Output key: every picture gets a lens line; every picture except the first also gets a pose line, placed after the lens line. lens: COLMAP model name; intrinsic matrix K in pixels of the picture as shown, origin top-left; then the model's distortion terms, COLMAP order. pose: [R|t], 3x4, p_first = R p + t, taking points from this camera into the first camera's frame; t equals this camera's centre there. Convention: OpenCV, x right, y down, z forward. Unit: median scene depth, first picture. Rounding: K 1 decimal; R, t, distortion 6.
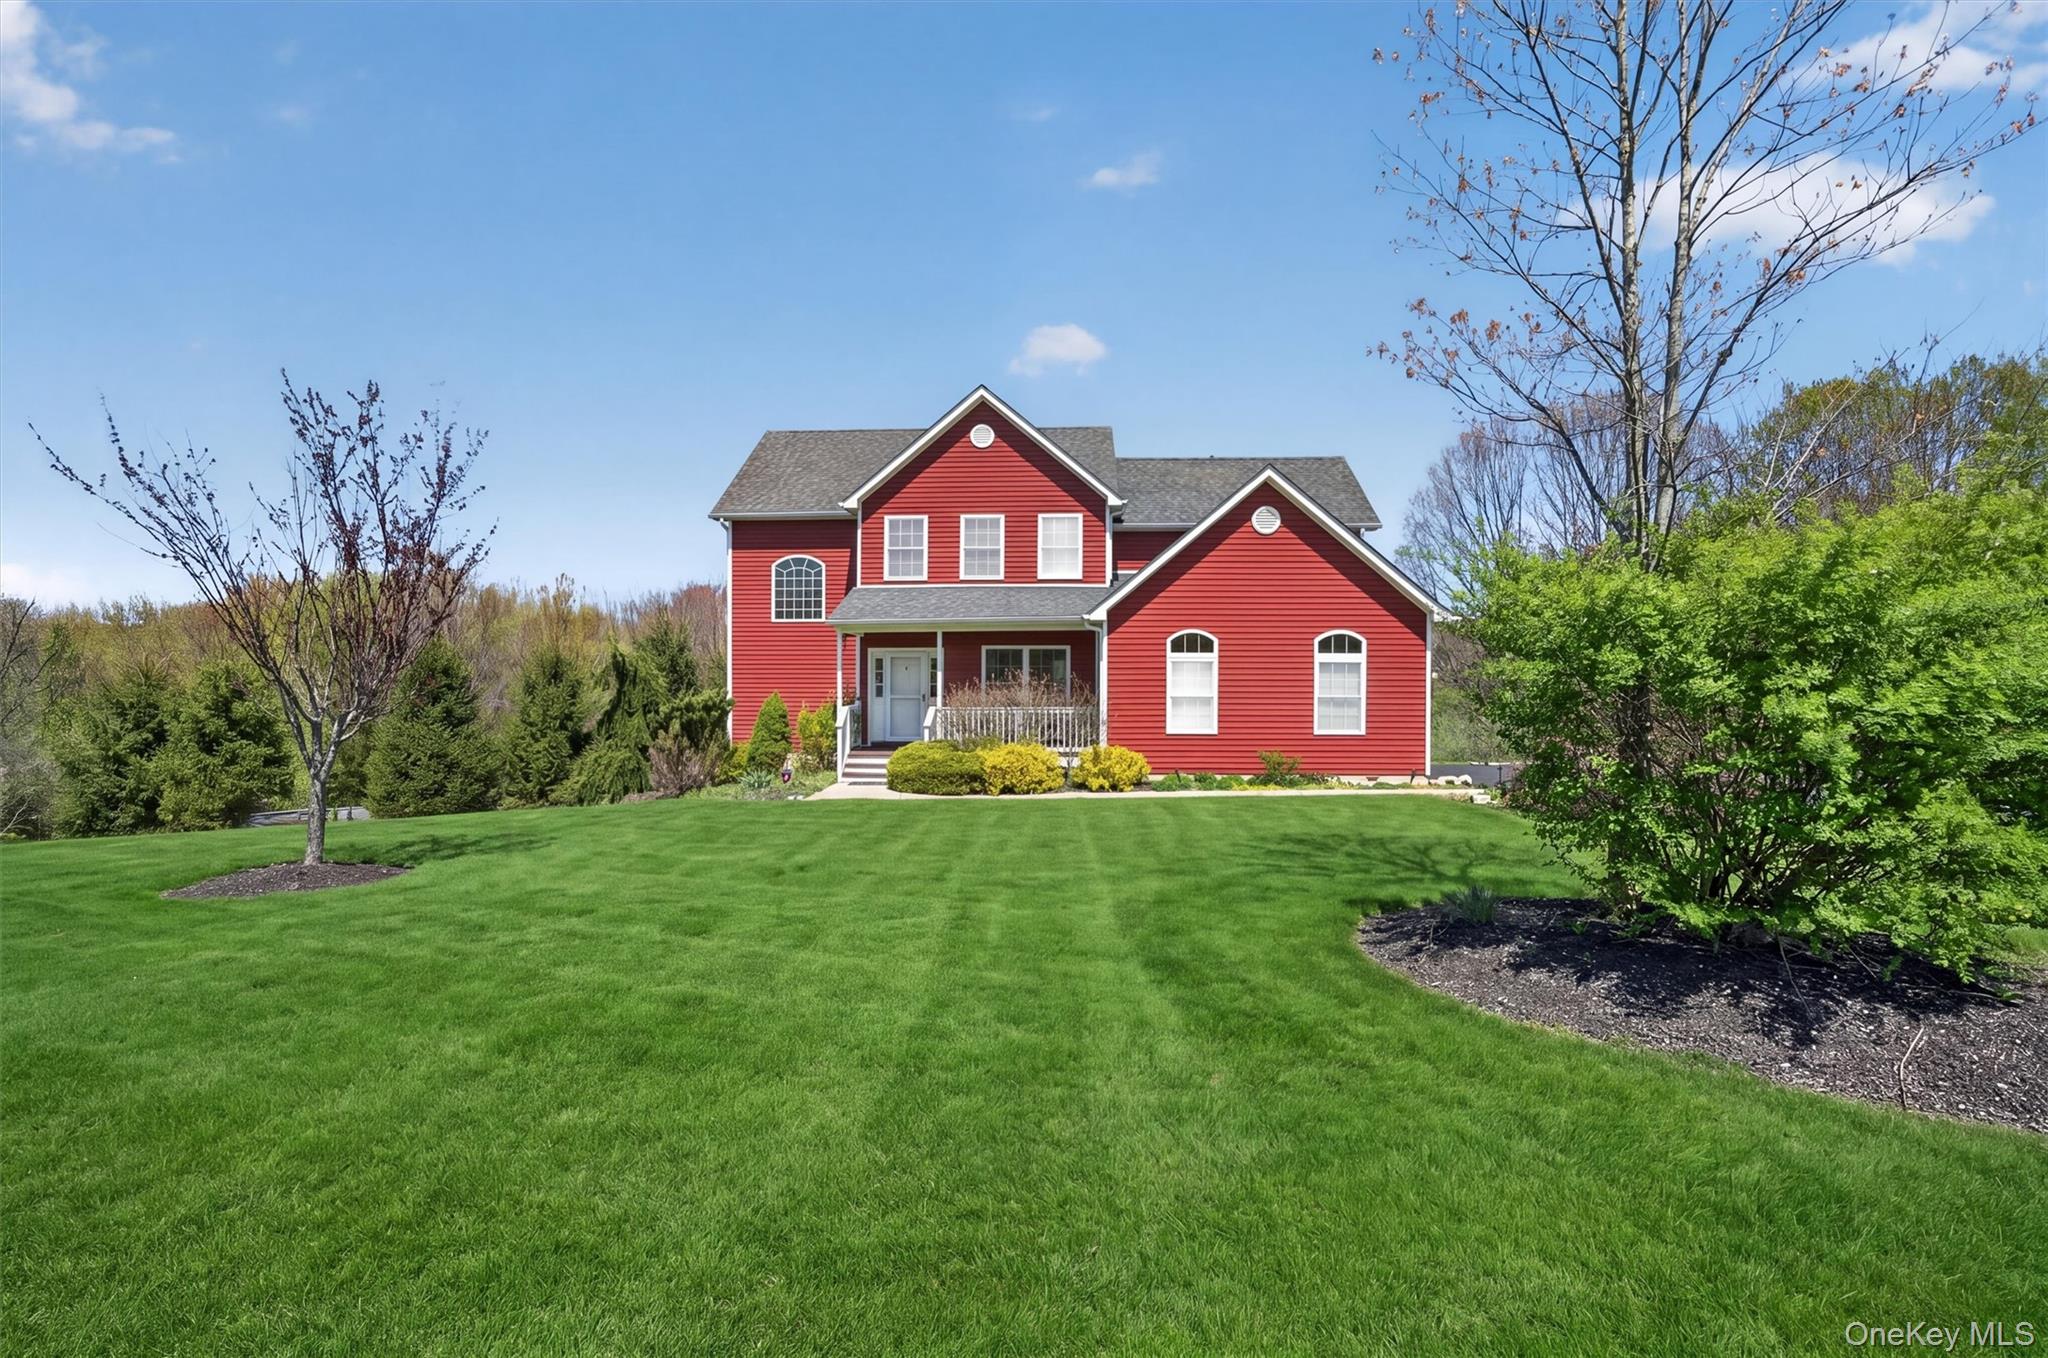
lens RADIAL K [[909.8, 0, 1024.0], [0, 909.8, 679.0], [0, 0, 1]] dist [-0.091653, -0.000003]
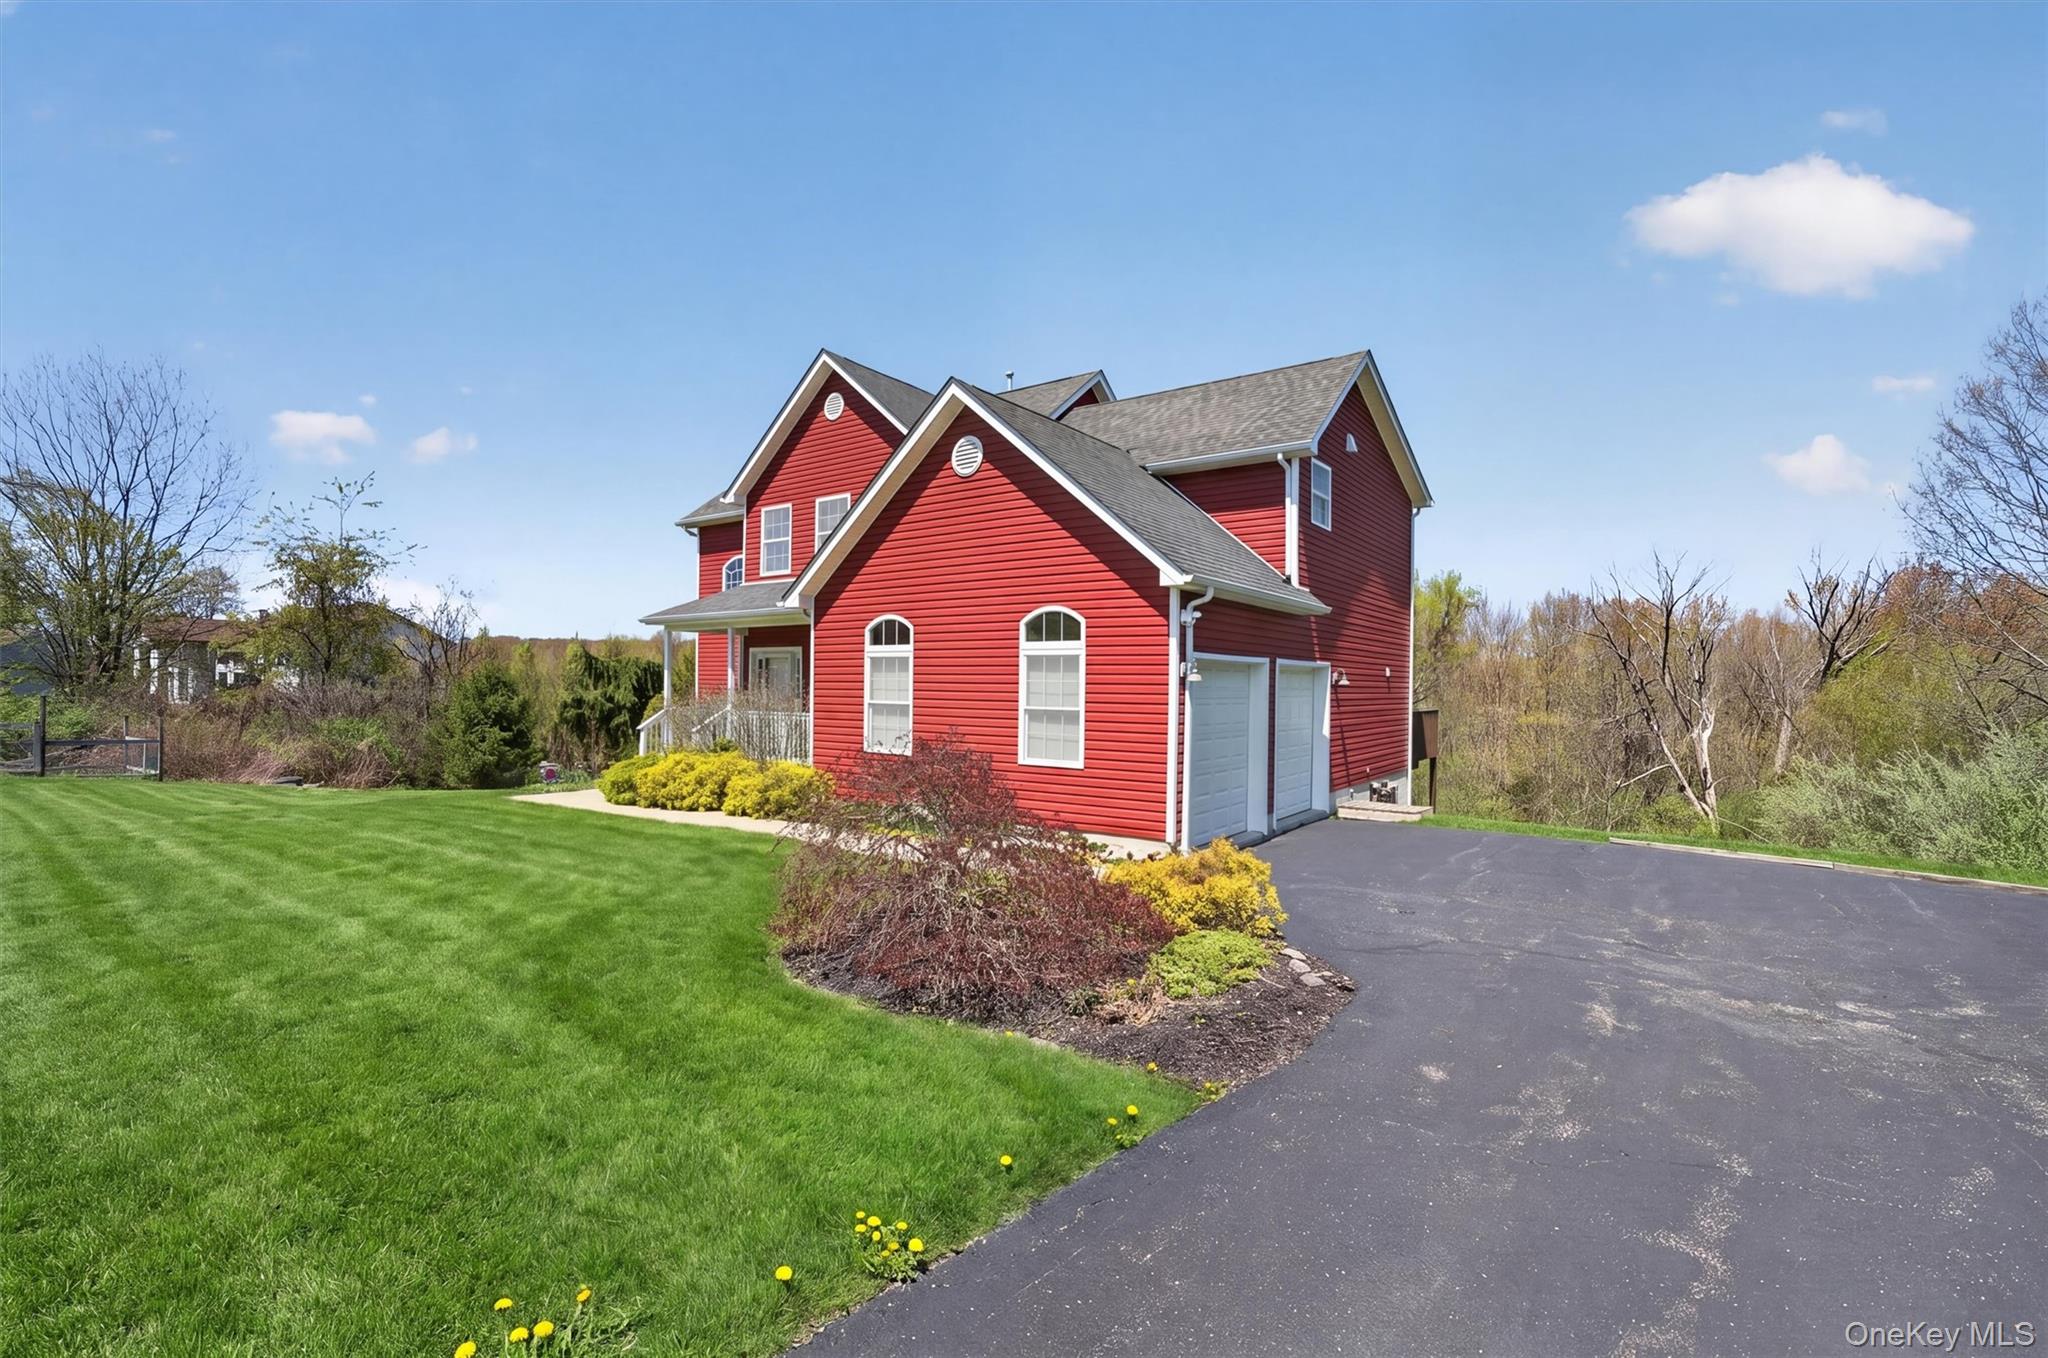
lens RADIAL K [[909.8, 0, 1024.0], [0, 909.8, 679.0], [0, 0, 1]] dist [-0.091653, -0.000003]
pose [[0.838632, 0.002569, -0.544692, 0.602655], [-0.007403, 0.999950, -0.006682, 0.003133], [0.544648, 0.009636, 0.838609, 0.370122]]
